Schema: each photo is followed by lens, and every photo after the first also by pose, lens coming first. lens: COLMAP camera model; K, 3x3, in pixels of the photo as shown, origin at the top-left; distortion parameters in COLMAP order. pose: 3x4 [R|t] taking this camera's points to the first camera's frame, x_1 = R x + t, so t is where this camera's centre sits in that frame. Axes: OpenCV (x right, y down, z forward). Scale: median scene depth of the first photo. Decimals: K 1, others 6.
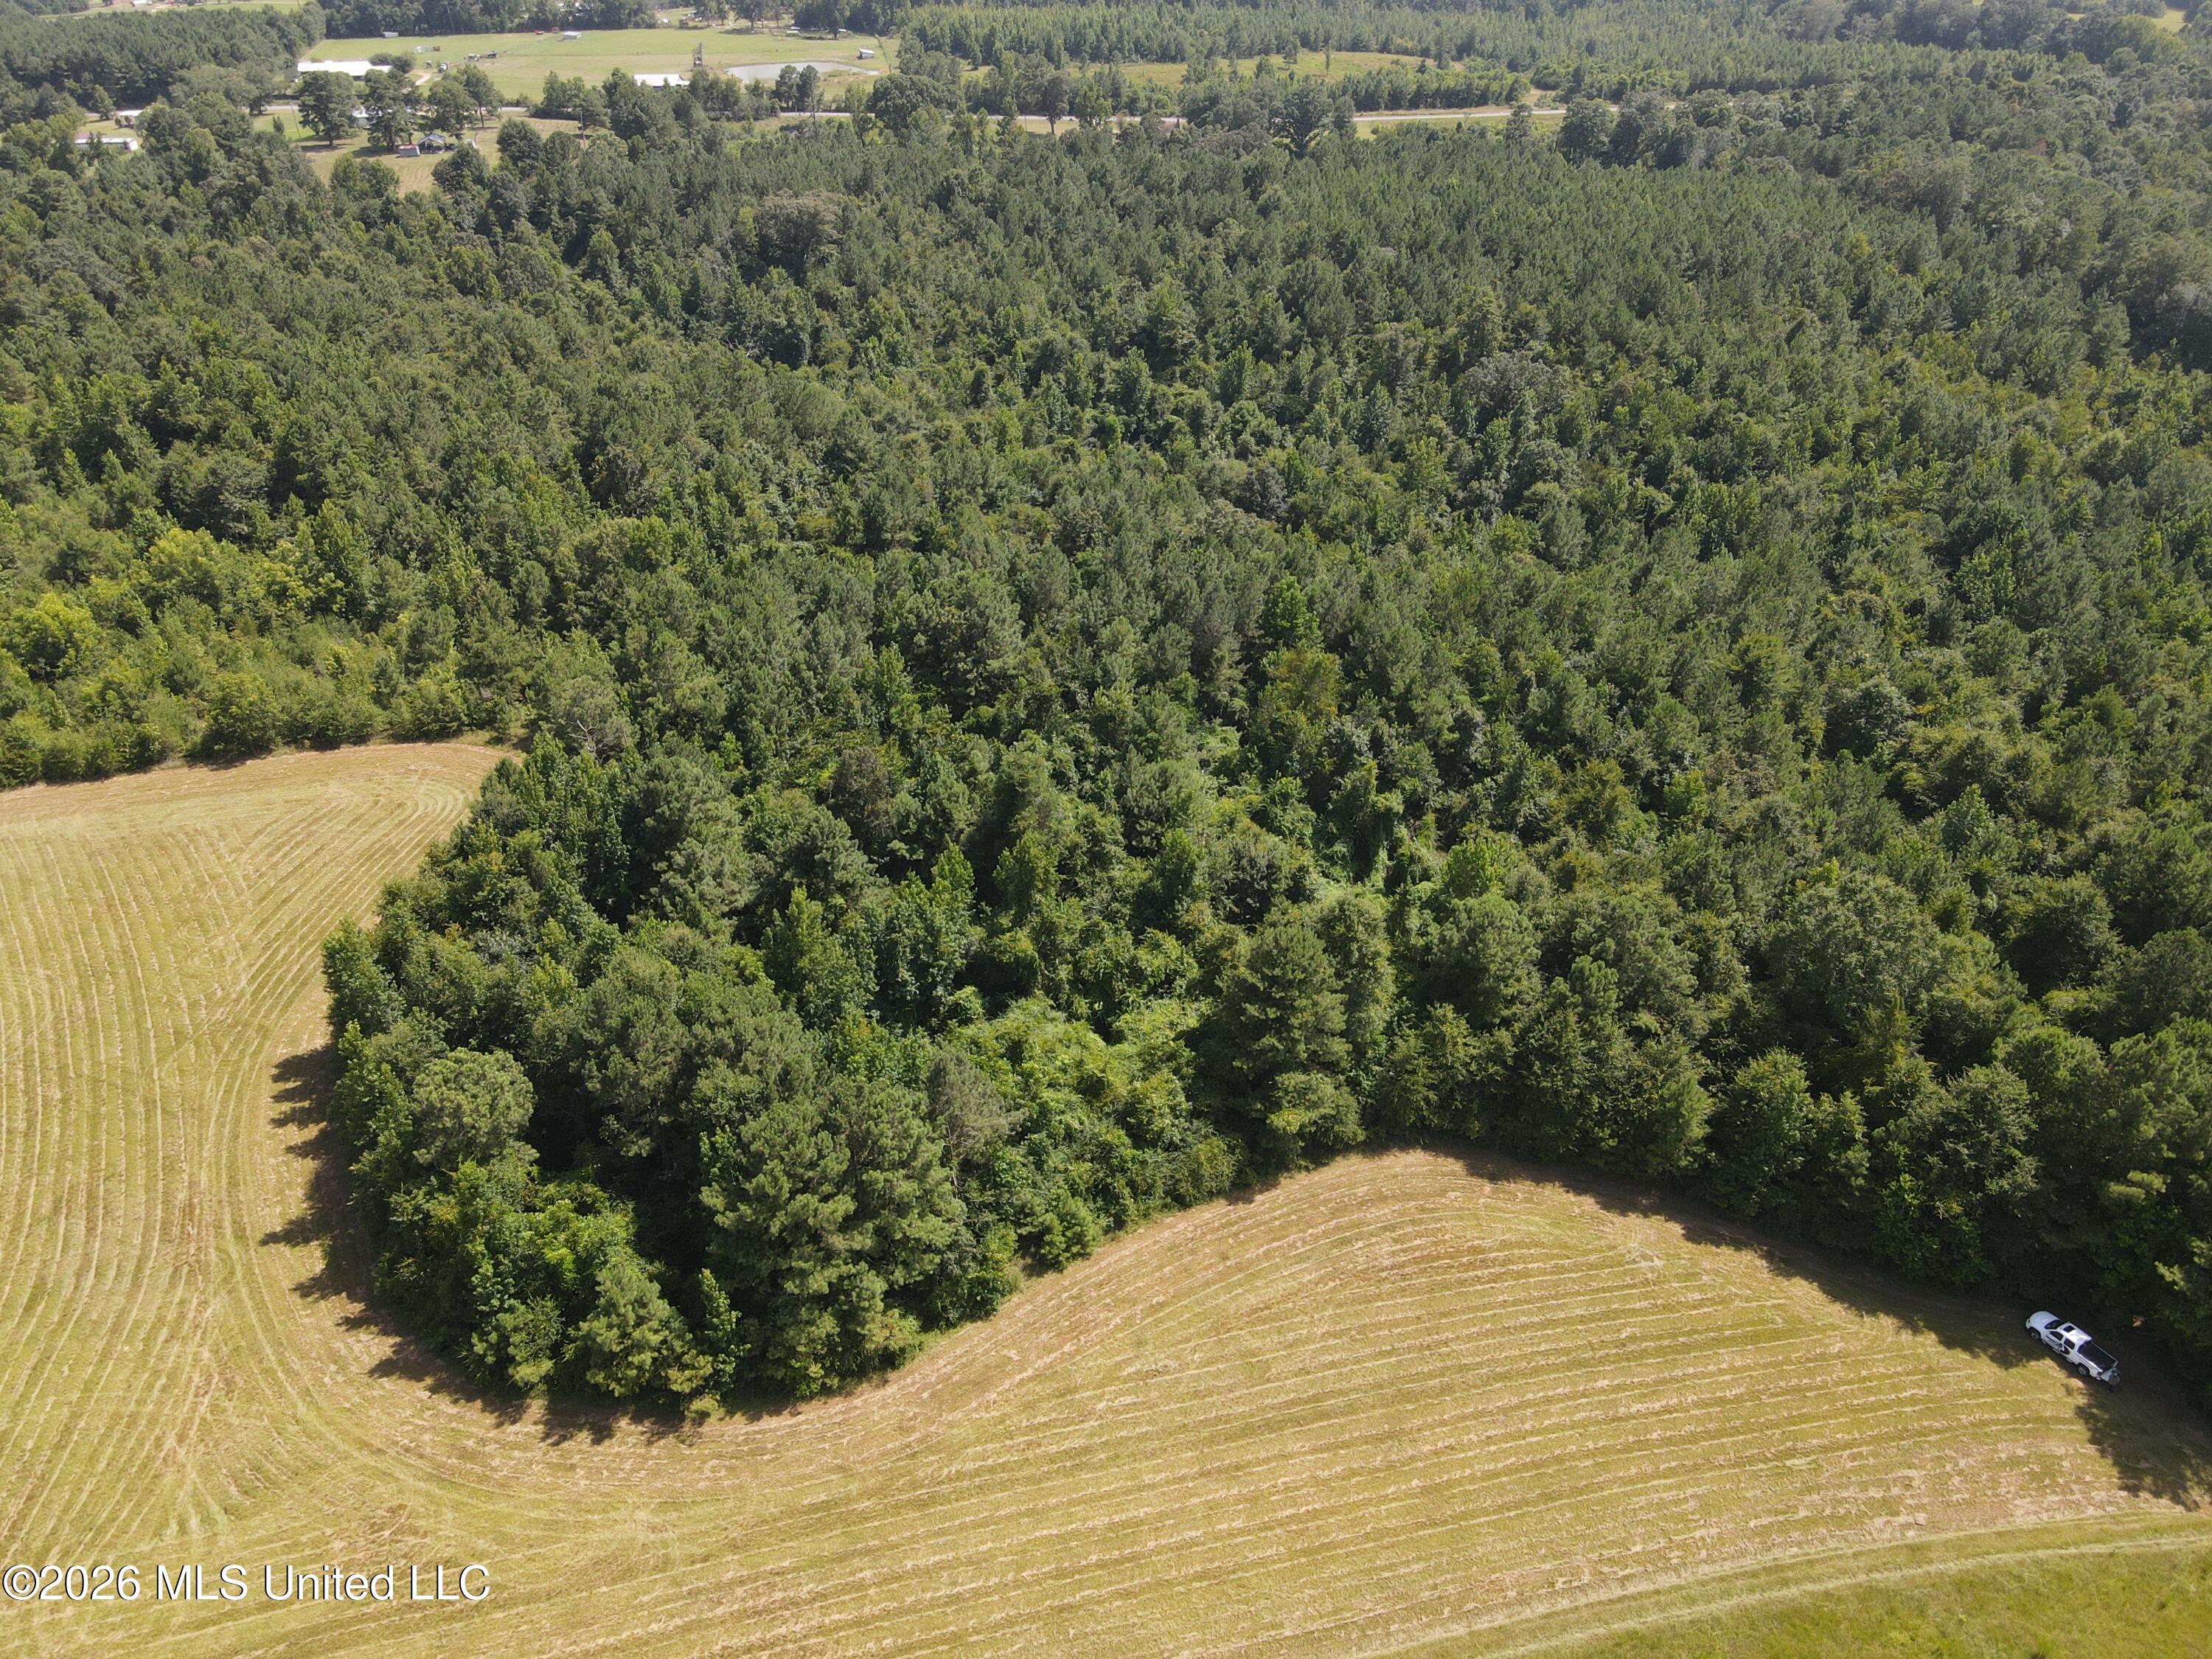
lens RADIAL K [[1629.6, 0, 1098.2], [0, 1629.6, 841.6], [0, 0, 1]] dist [-0.006190, 0.027079]
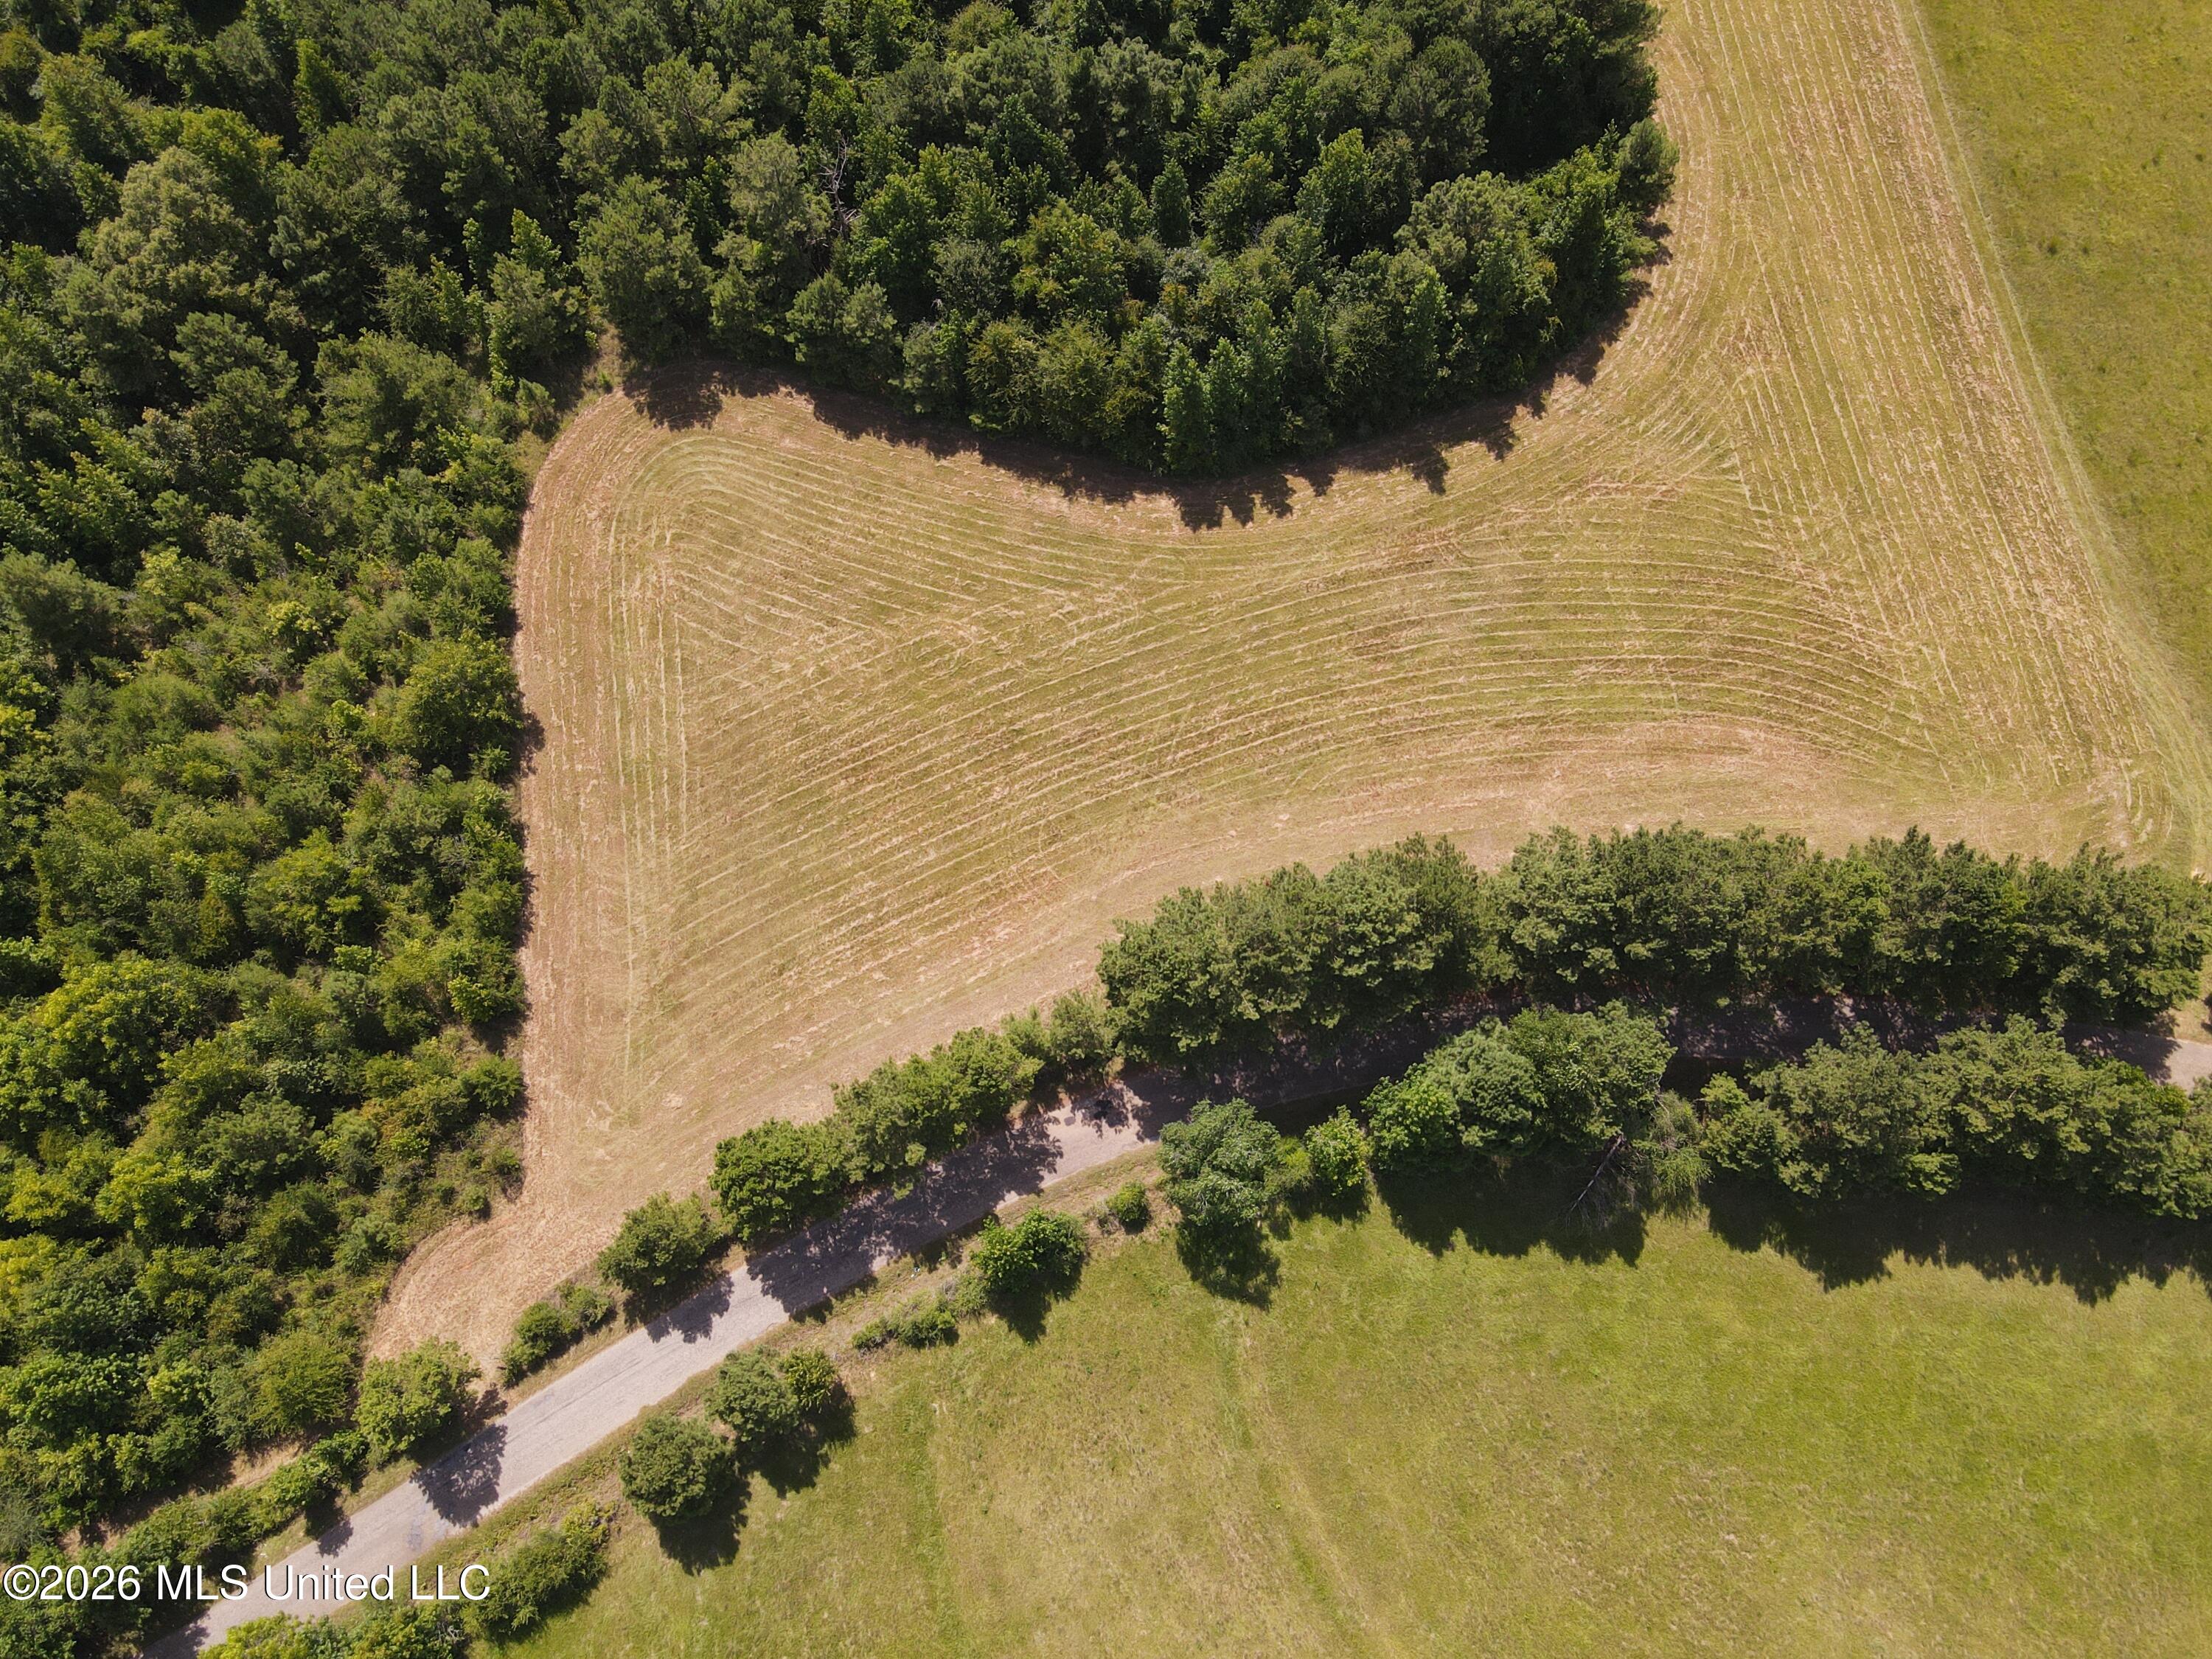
lens RADIAL K [[1629.6, 0, 1097.8], [0, 1629.6, 841.1], [0, 0, 1]] dist [-0.006190, 0.027079]
pose [[0.161918, -0.937344, 0.308495, -0.981759], [0.530878, 0.346269, 0.773477, -0.589020], [-0.831836, 0.038534, 0.553682, 0.501653]]
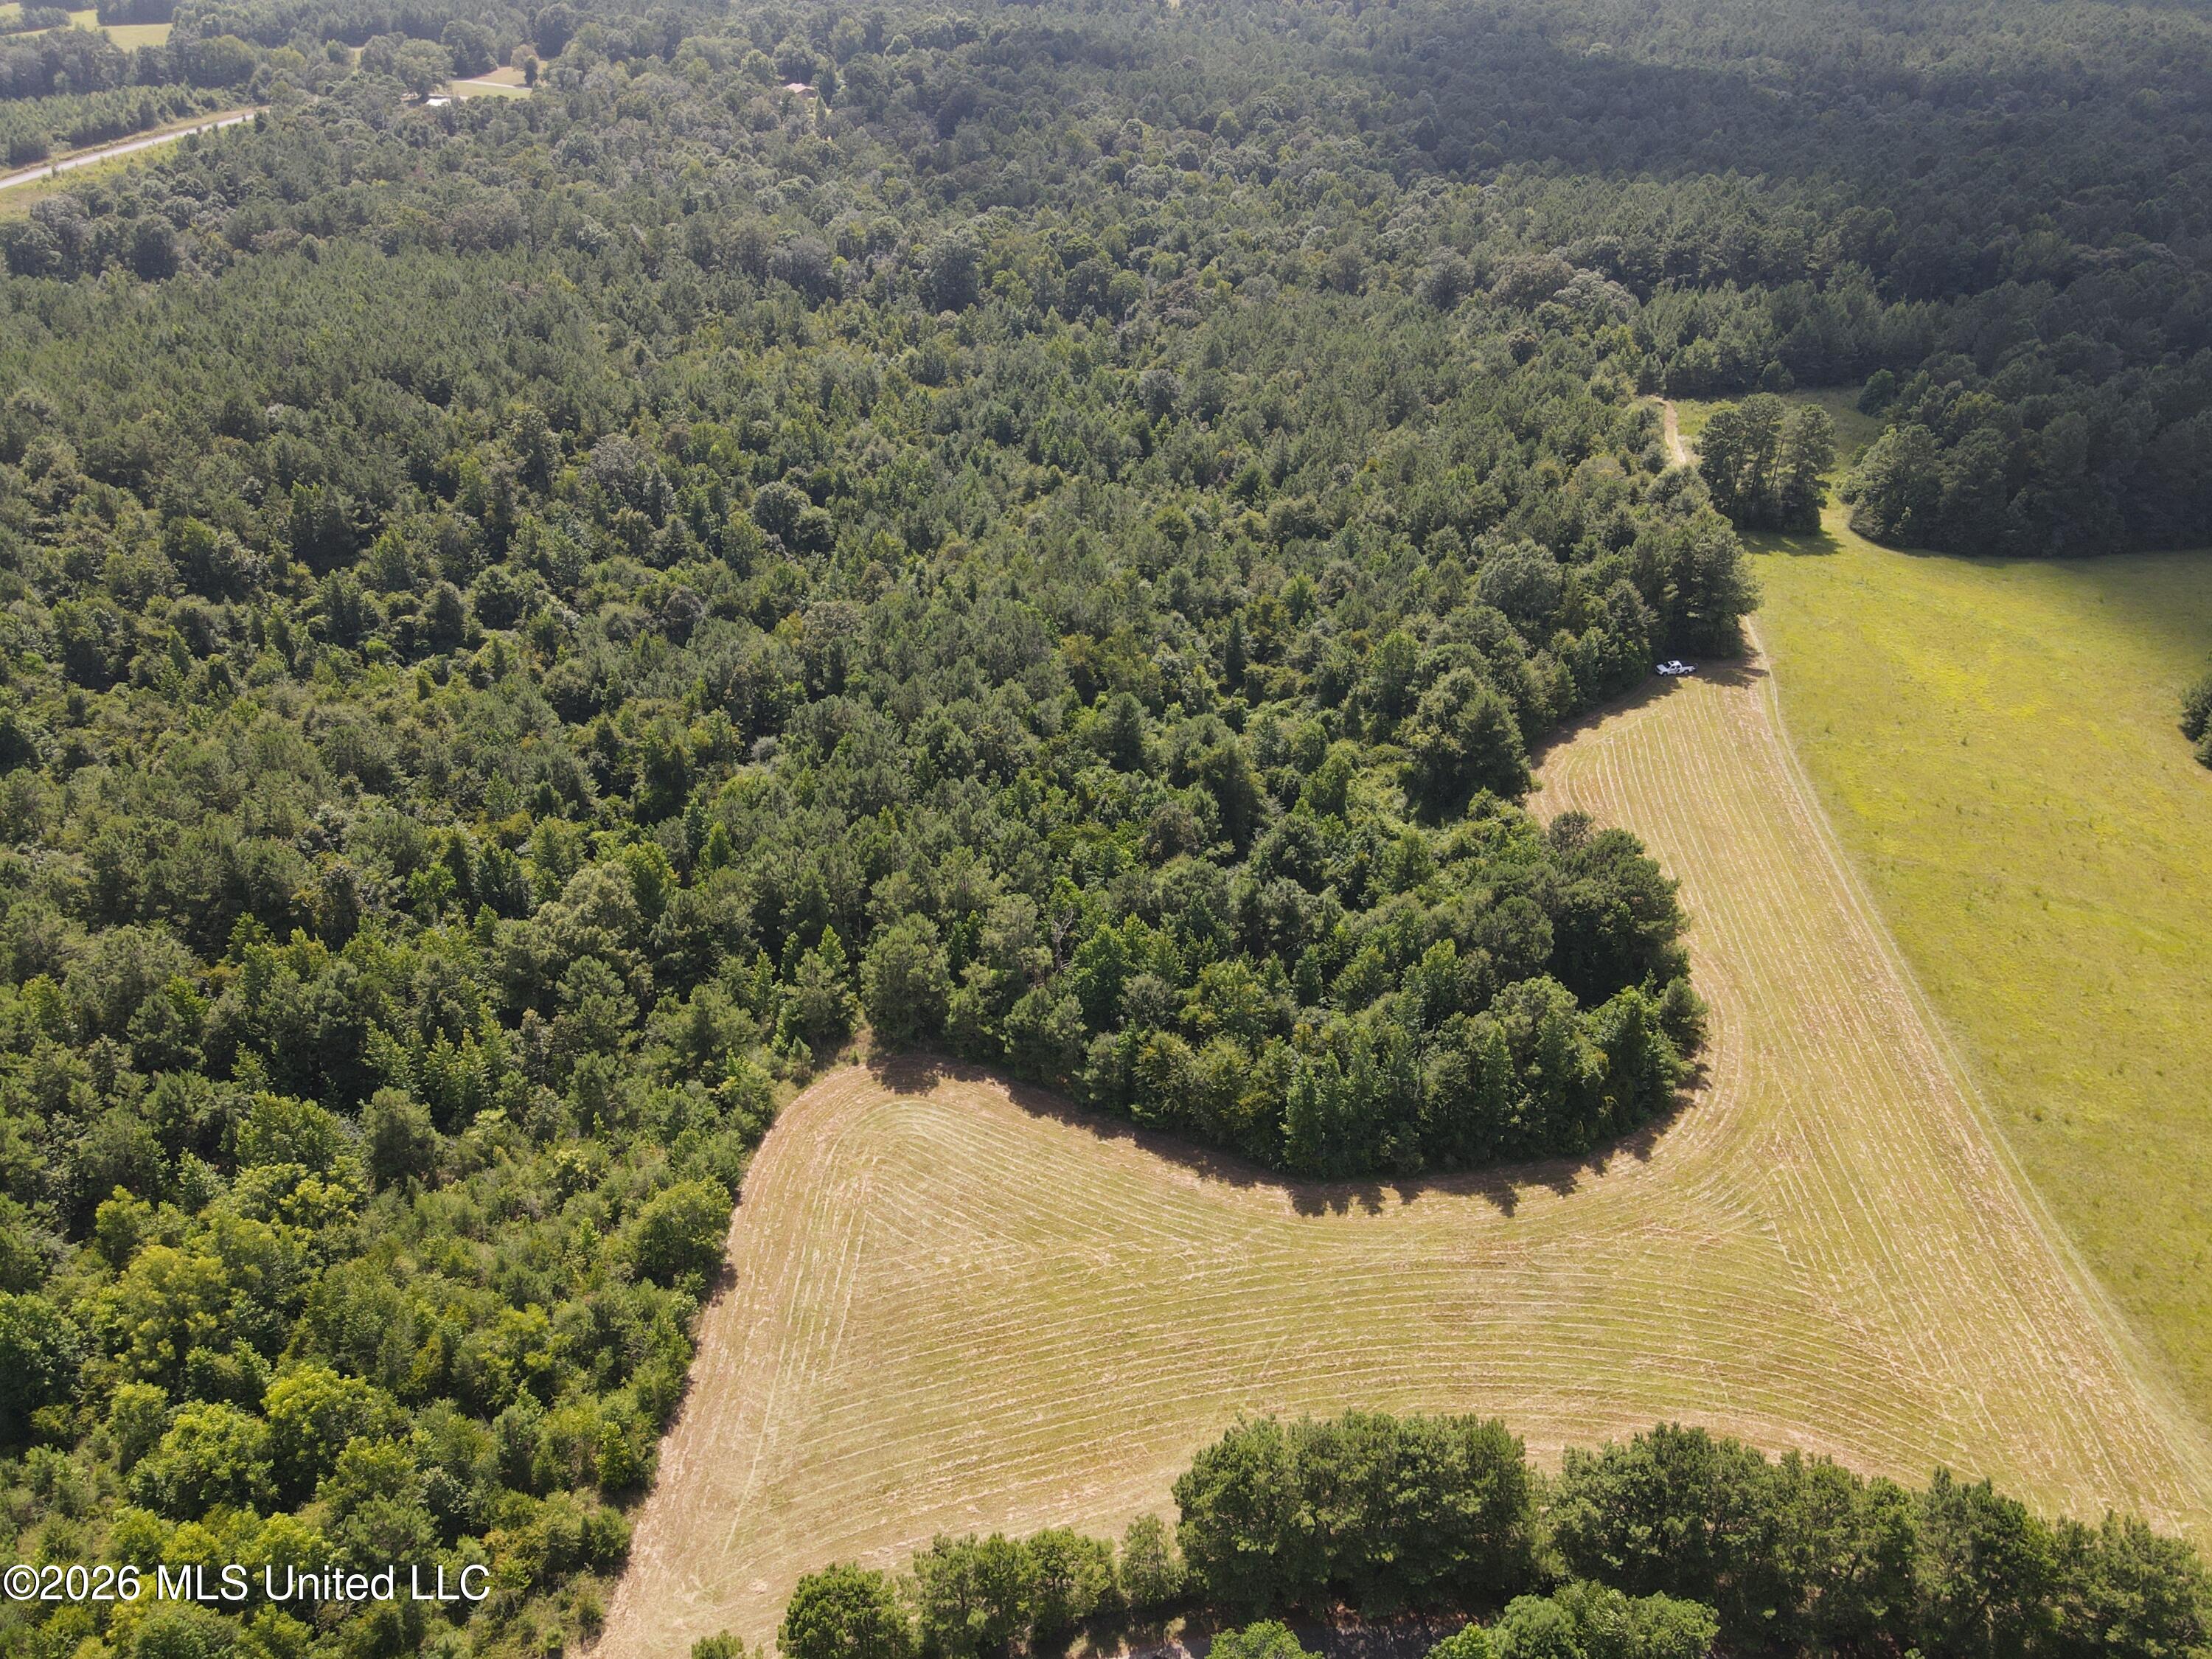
lens RADIAL K [[1629.6, 0, 1094.2], [0, 1629.6, 846.6], [0, 0, 1]] dist [-0.006190, 0.027079]
pose [[0.329741, -0.522480, 0.786311, -1.324977], [0.499730, 0.803236, 0.324163, -0.529997], [-0.800962, 0.286053, 0.525959, 0.418784]]
